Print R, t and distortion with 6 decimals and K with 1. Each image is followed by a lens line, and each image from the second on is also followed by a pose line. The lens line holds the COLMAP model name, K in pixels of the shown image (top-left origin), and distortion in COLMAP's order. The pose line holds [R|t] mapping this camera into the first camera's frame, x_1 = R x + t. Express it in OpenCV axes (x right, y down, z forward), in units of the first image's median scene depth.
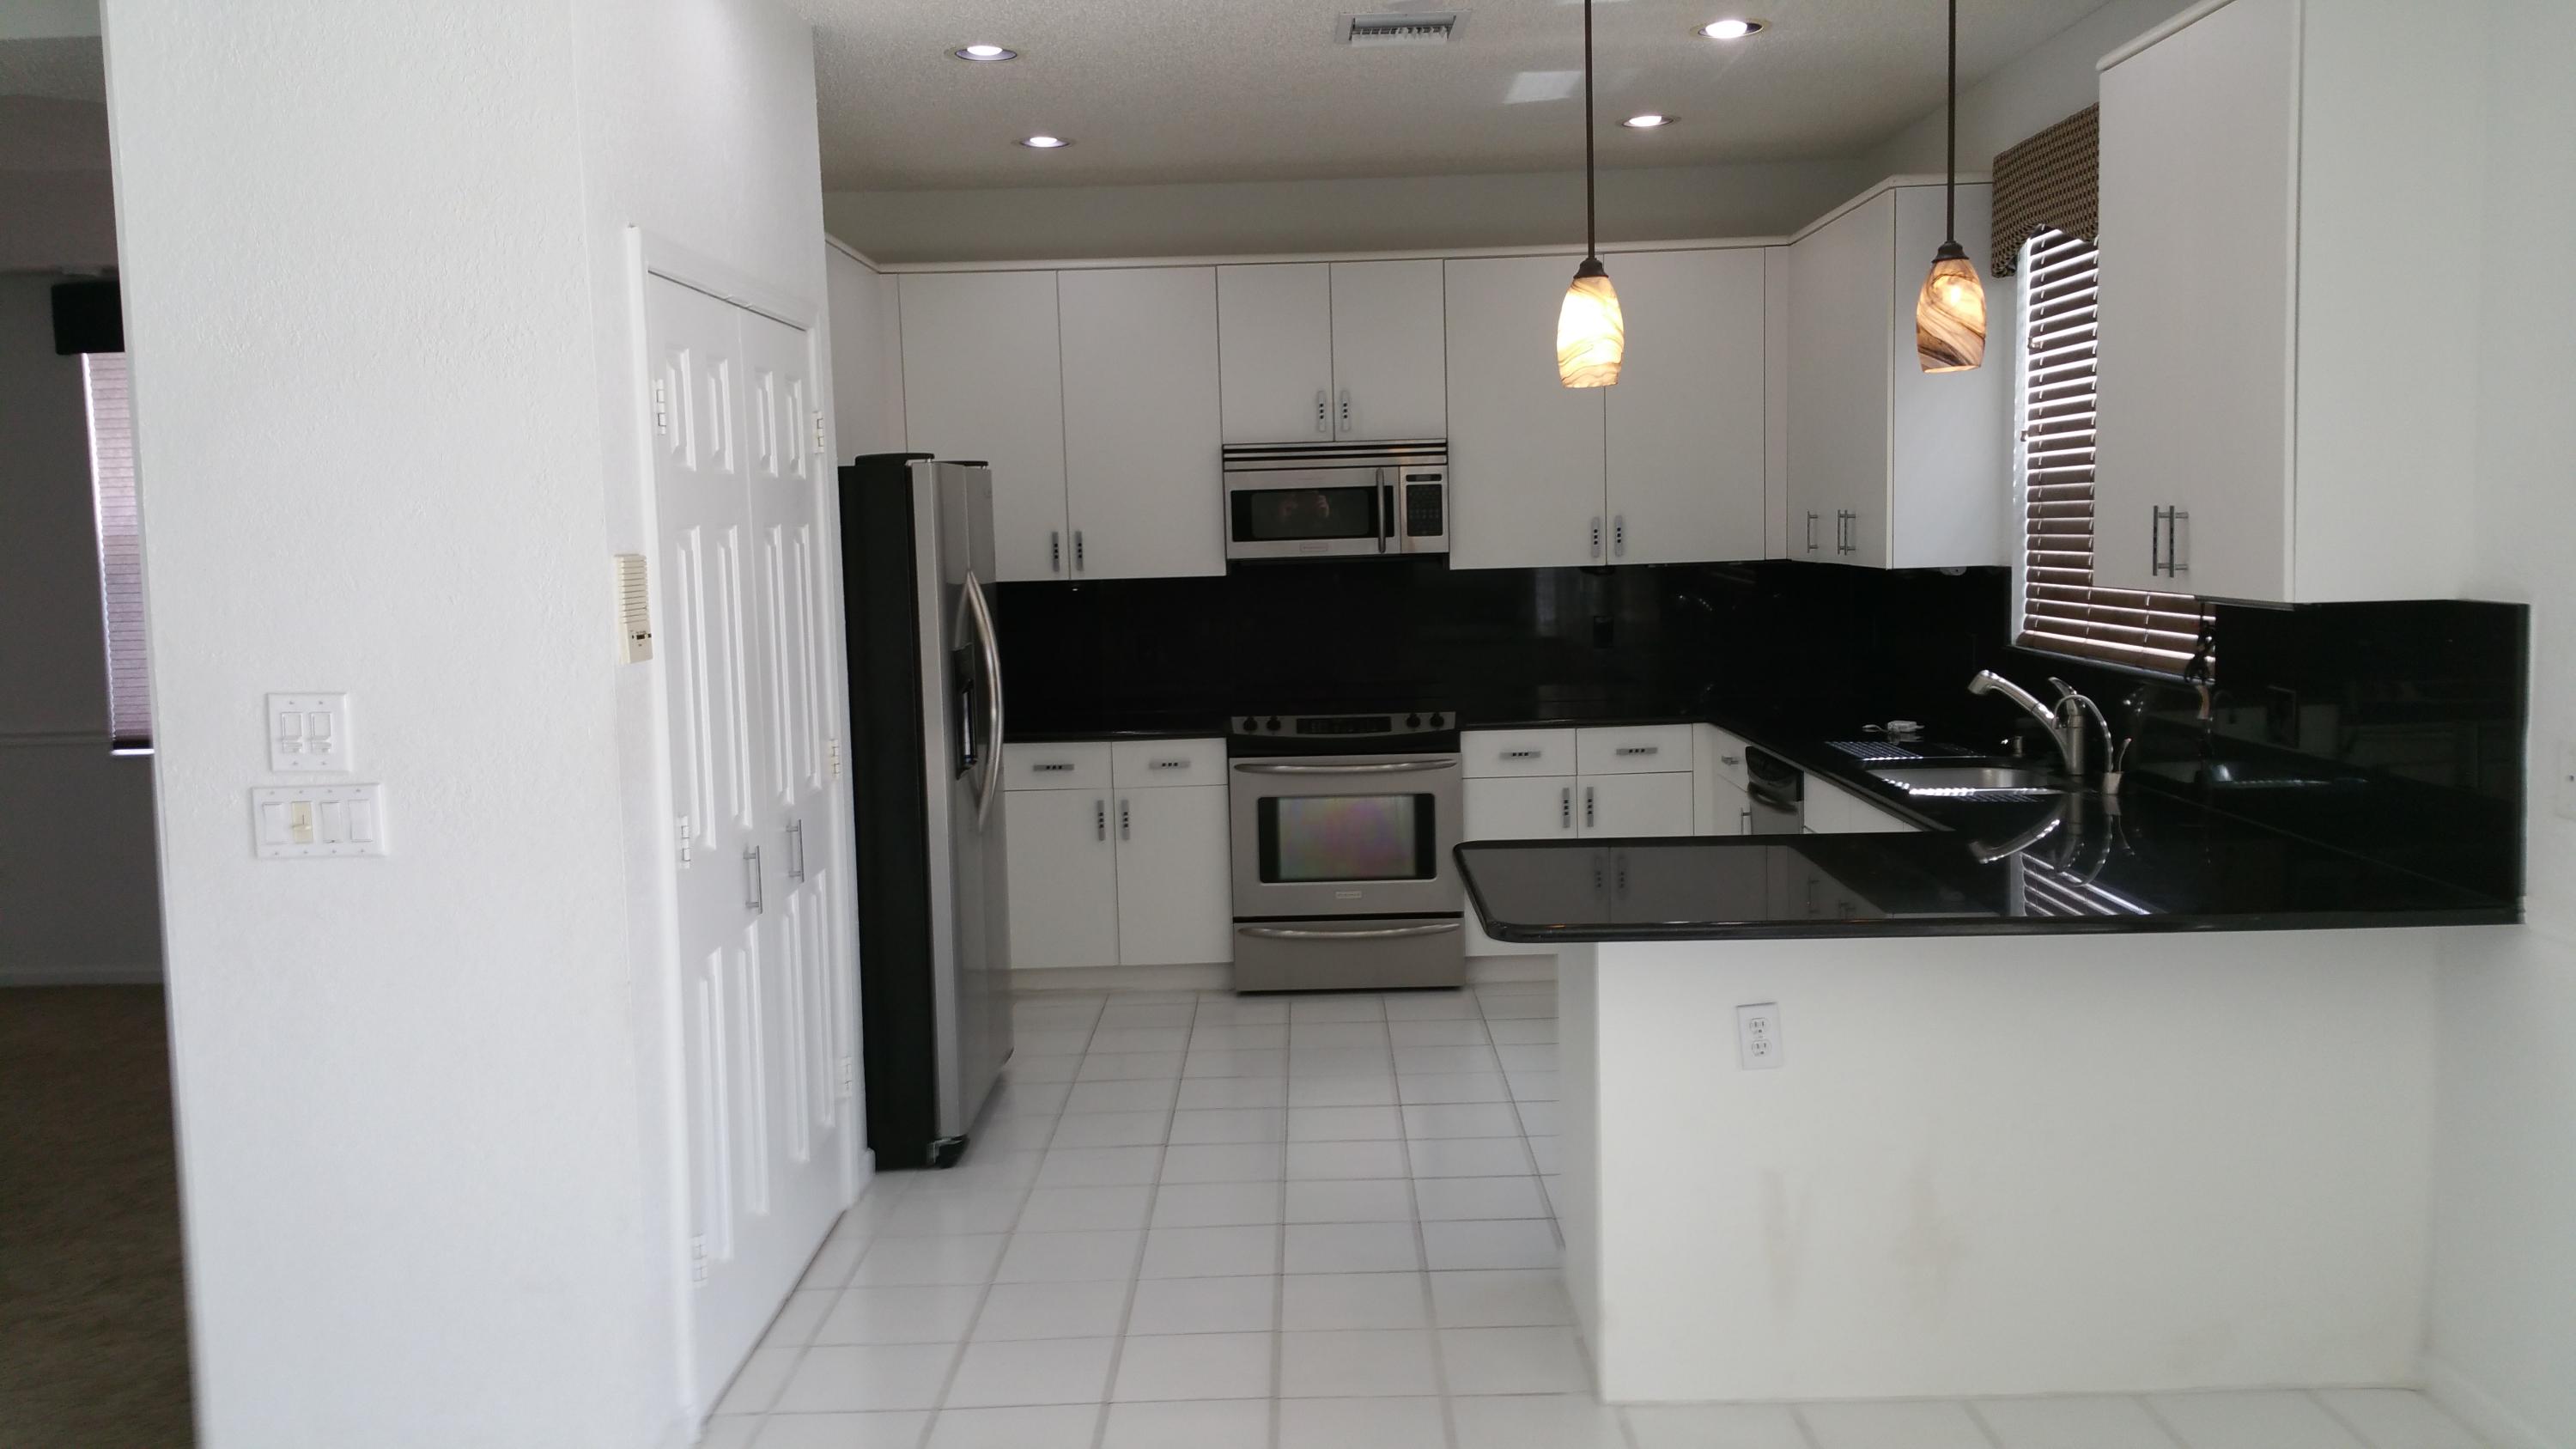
lens RADIAL K [[2091.7, 0, 1290.1], [0, 2091.7, 687.9], [0, 0, 1]] dist [0.173586, -0.280871]
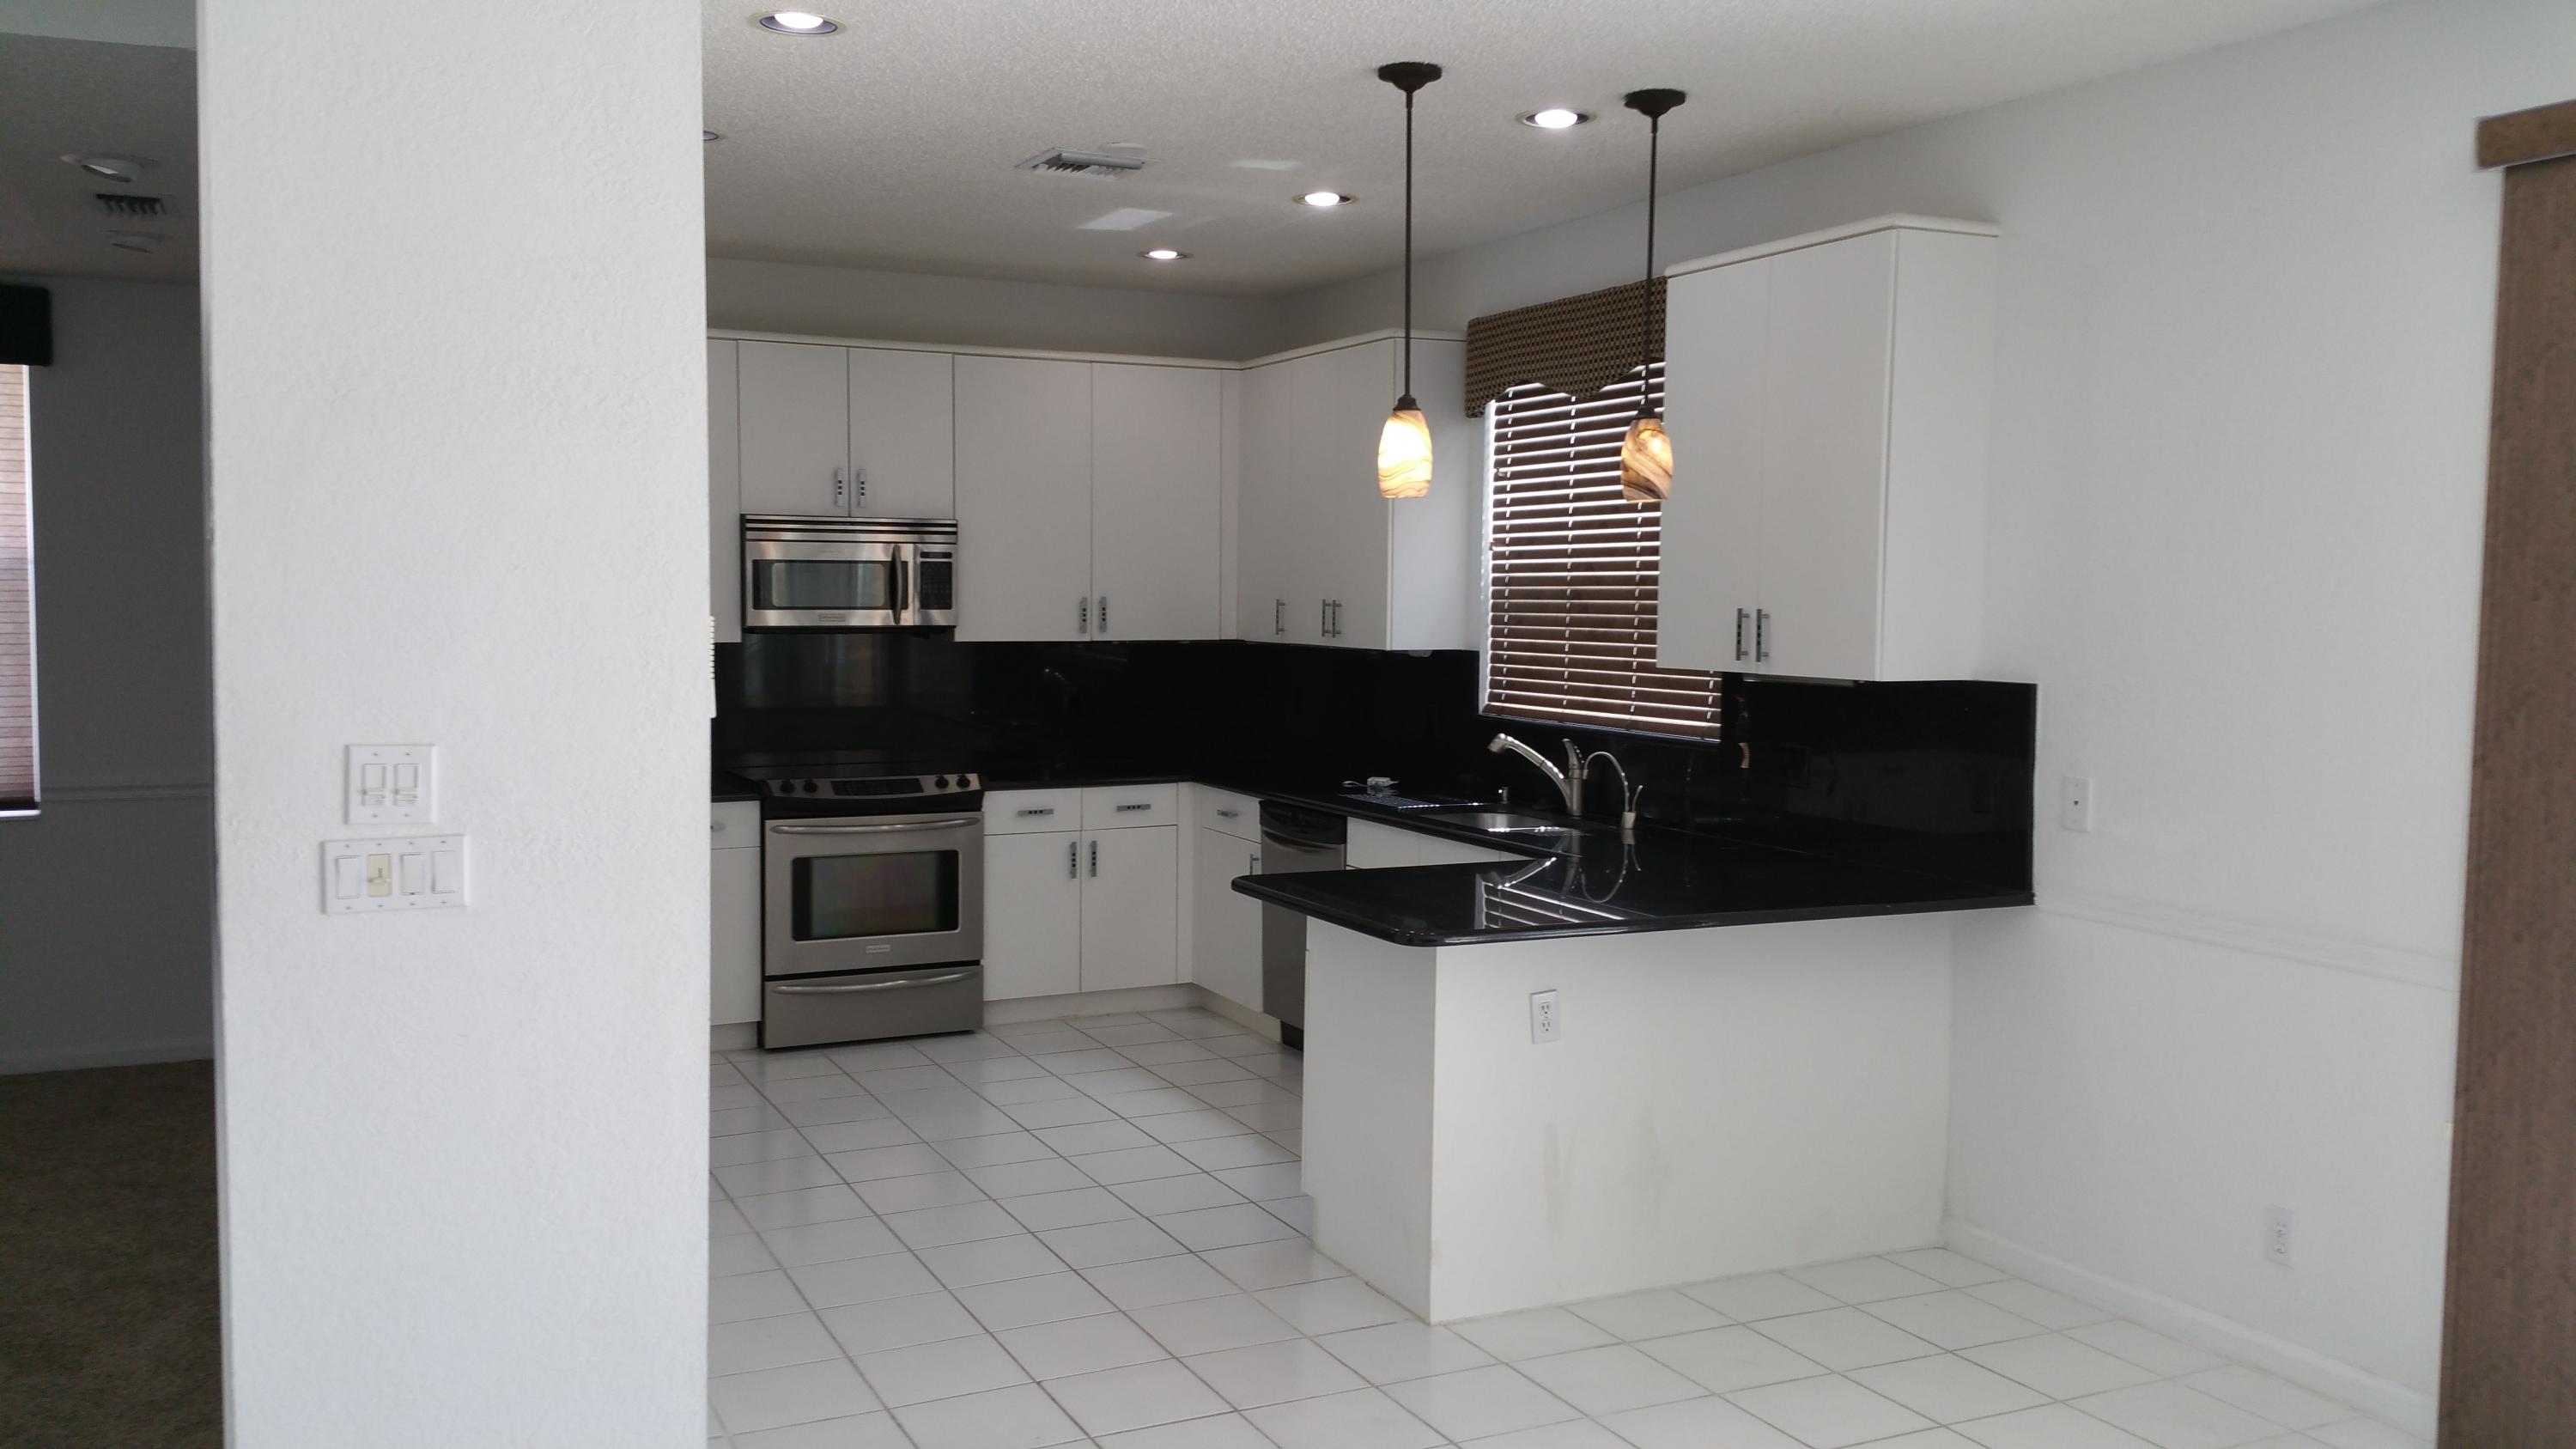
lens RADIAL K [[2086.7, 0, 1261.8], [0, 2086.7, 711.6], [0, 0, 1]] dist [0.135415, -0.000599]
pose [[0.900632, 0.007057, 0.434526, -0.275748], [0.003785, 0.999703, -0.024081, 0.006565], [-0.434567, 0.023333, 0.900337, -0.036038]]
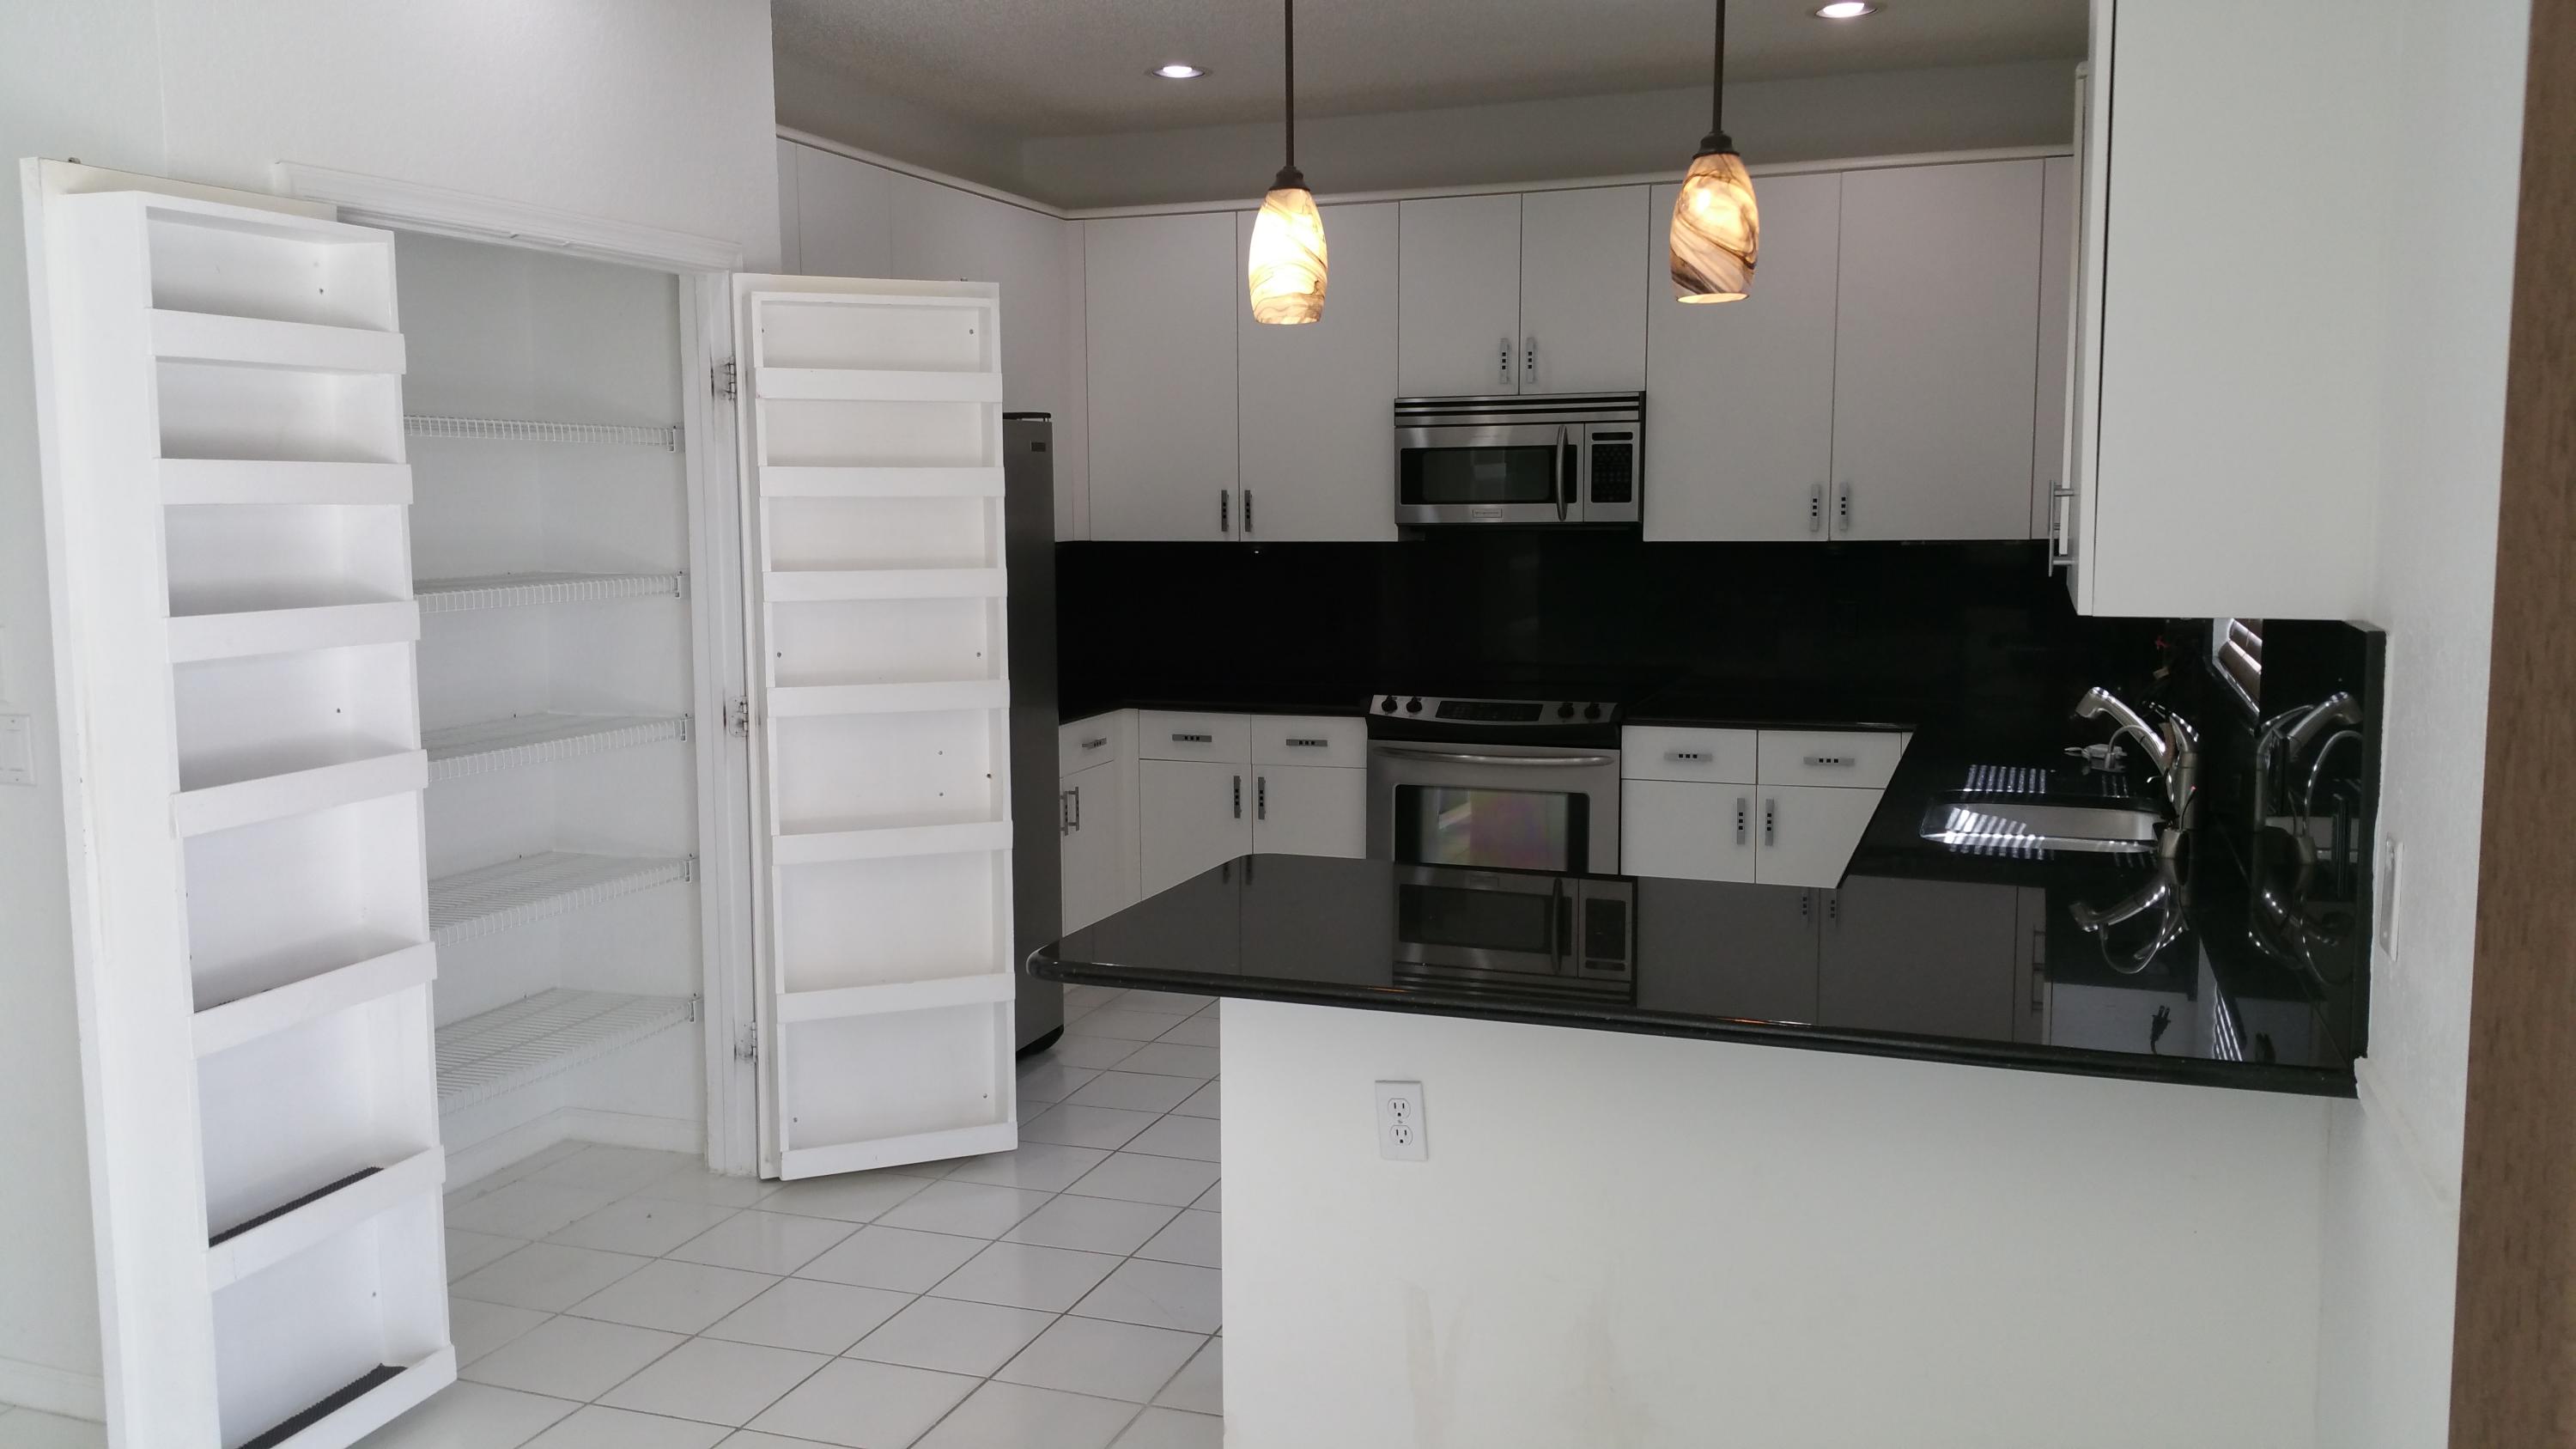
lens RADIAL K [[2086.7, 0, 1261.8], [0, 2086.7, 711.6], [0, 0, 1]] dist [0.135415, -0.000599]
pose [[0.941045, 0.055896, -0.333632, 0.249148], [-0.045877, 0.998230, 0.037842, -0.012322], [0.335157, -0.020305, 0.941944, 0.127206]]
